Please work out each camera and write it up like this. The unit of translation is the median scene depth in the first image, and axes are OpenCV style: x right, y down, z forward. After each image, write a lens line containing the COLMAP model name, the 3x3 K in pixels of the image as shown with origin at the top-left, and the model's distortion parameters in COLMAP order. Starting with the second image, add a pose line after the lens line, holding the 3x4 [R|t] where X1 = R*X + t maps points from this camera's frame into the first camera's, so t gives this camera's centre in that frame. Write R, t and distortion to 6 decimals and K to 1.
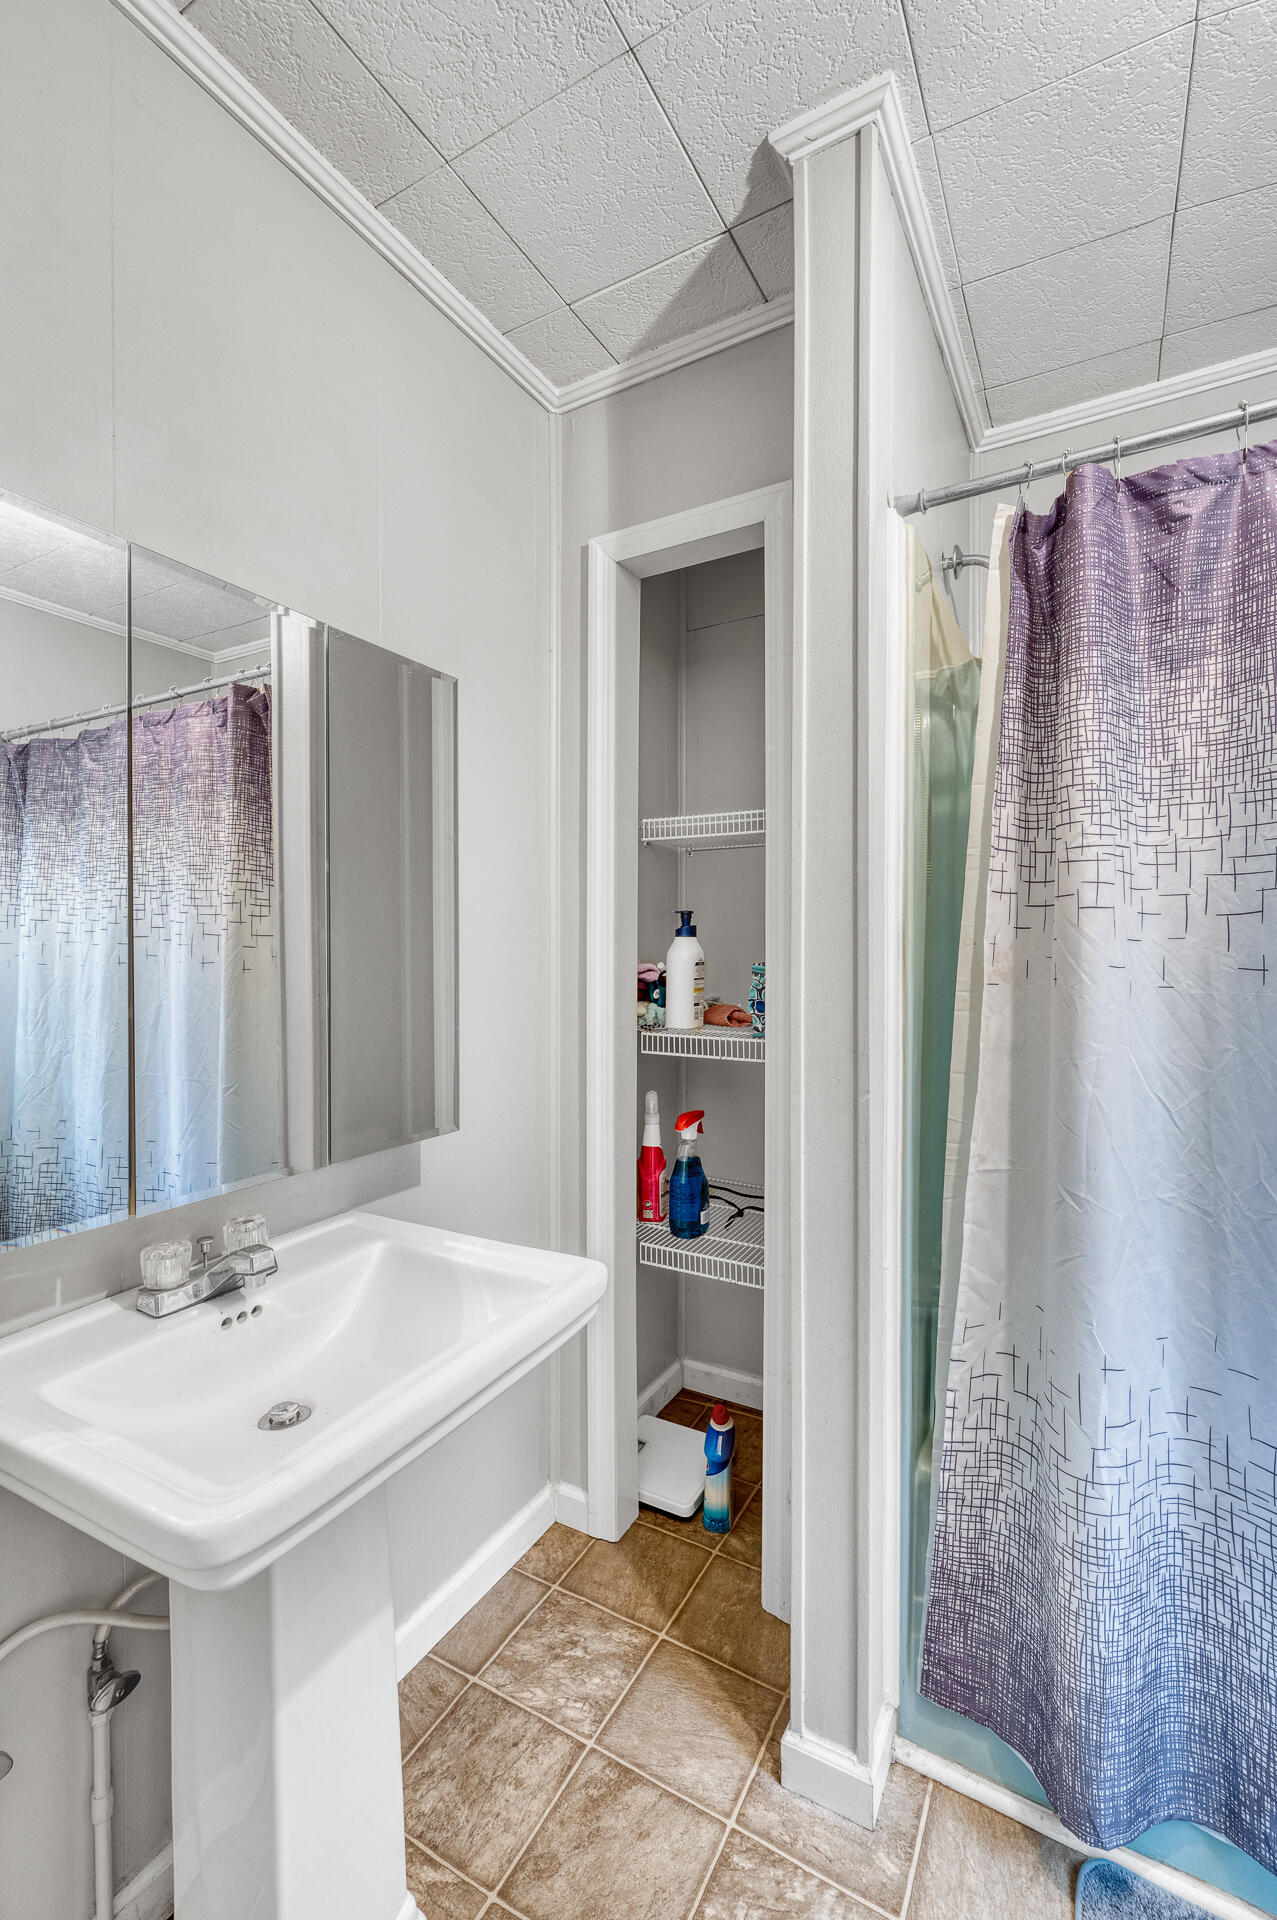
lens RADIAL K [[800.3, 0, 629.7], [0, 800.3, 957.7], [0, 0, 1]] dist [-0.001145, -0.000193]
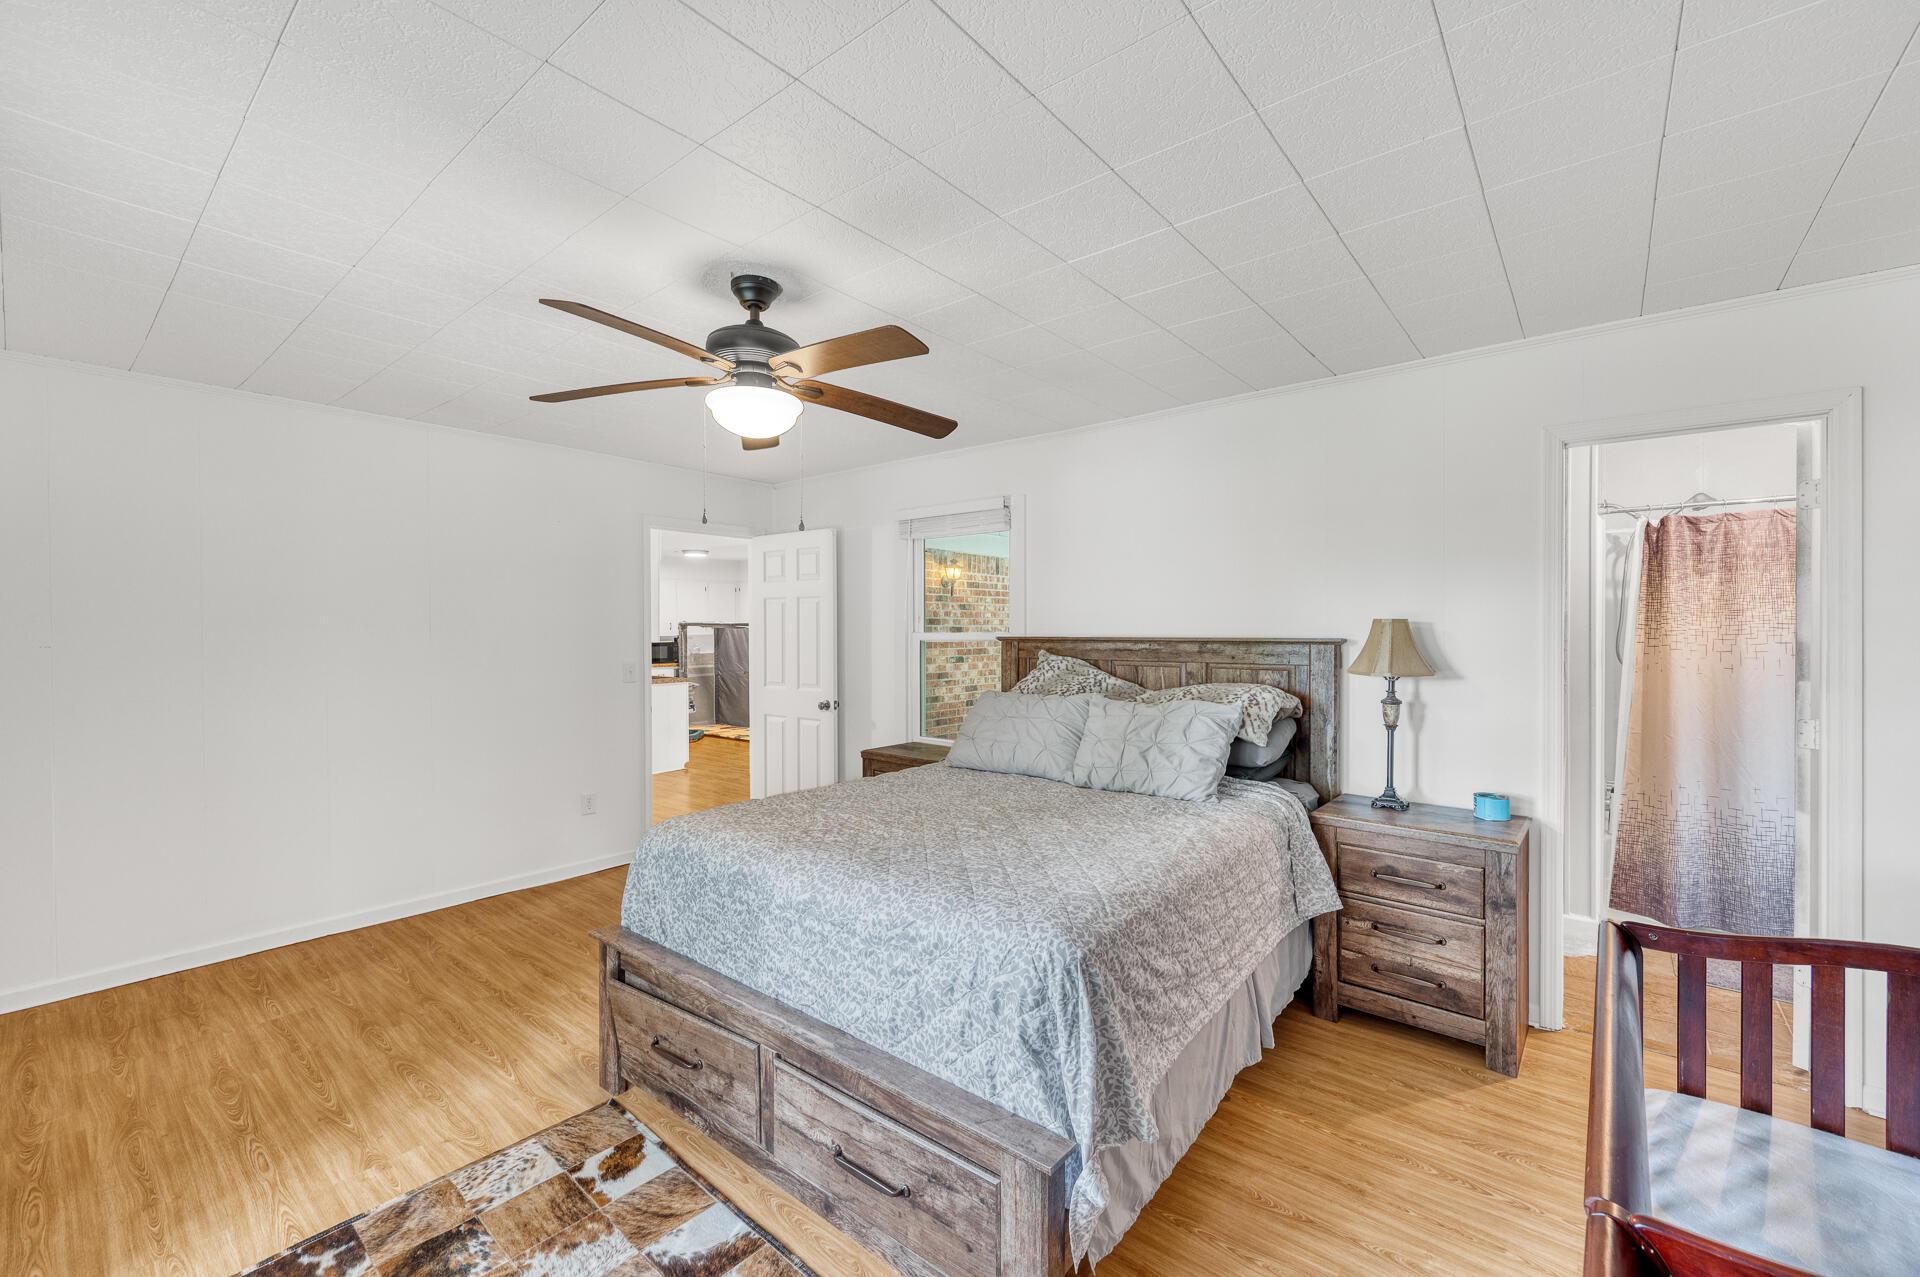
lens RADIAL K [[800.3, 0, 966.4], [0, 800.3, 635.1], [0, 0, 1]] dist [-0.001145, -0.000193]
pose [[0.991913, 0.001641, -0.126906, -1.875297], [-0.002658, 0.999966, -0.007849, -0.085214], [0.126889, 0.008122, 0.991884, -2.605629]]
